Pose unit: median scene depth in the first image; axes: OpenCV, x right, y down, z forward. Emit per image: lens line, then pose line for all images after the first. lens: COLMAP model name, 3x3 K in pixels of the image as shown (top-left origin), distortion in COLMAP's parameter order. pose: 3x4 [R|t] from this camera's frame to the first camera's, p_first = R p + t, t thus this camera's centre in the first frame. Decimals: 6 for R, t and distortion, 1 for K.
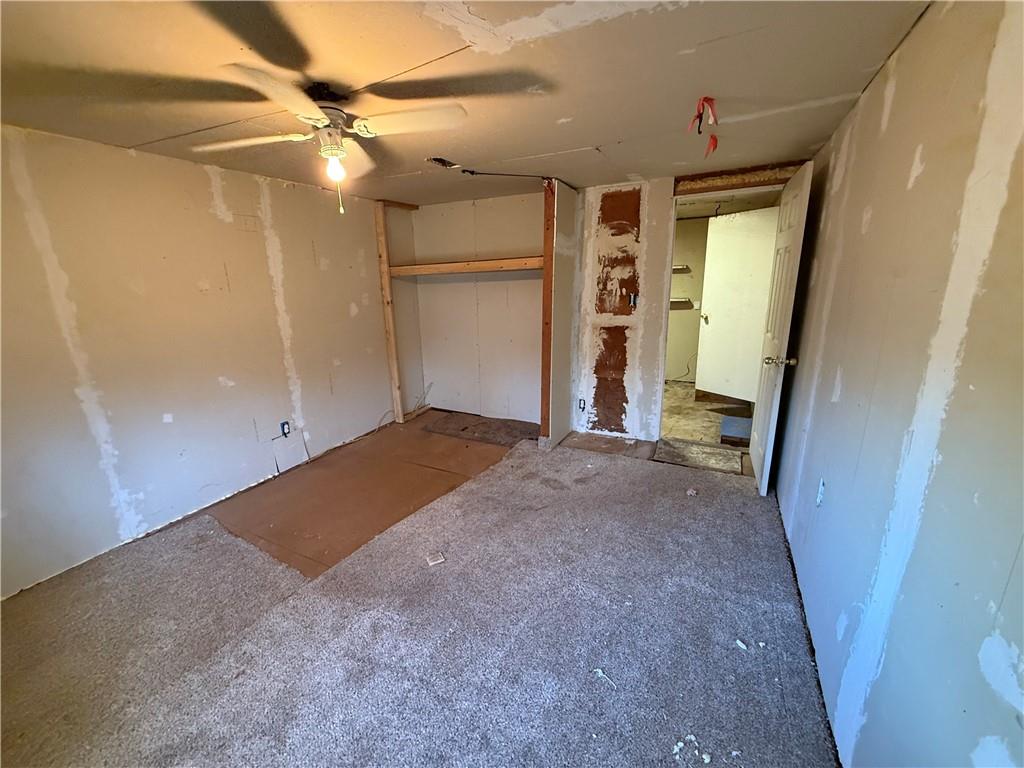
lens RADIAL K [[408.4, 0, 511.0], [0, 408.4, 383.7], [0, 0, 1]] dist [0.004119, 0.000561]
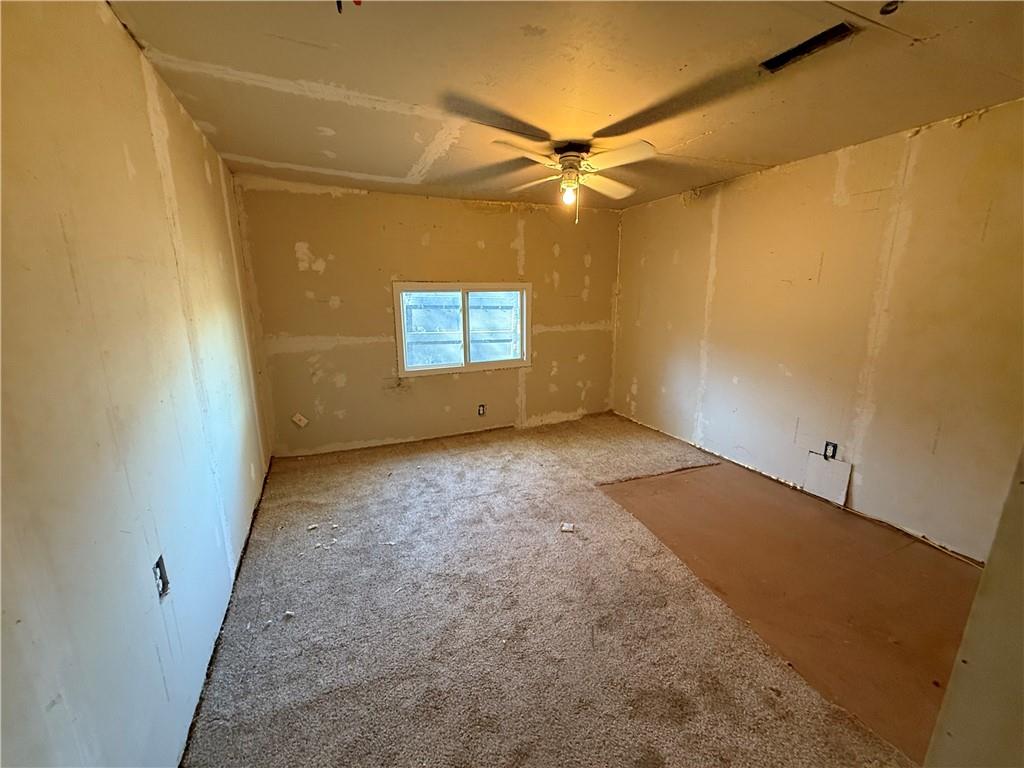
lens RADIAL K [[408.4, 0, 508.9], [0, 408.4, 383.4], [0, 0, 1]] dist [0.004119, 0.000561]
pose [[-0.633133, 0.191985, -0.749856, 0.484753], [-0.181777, 0.904782, 0.385132, -0.228118], [0.752396, 0.380147, -0.537949, 0.975354]]
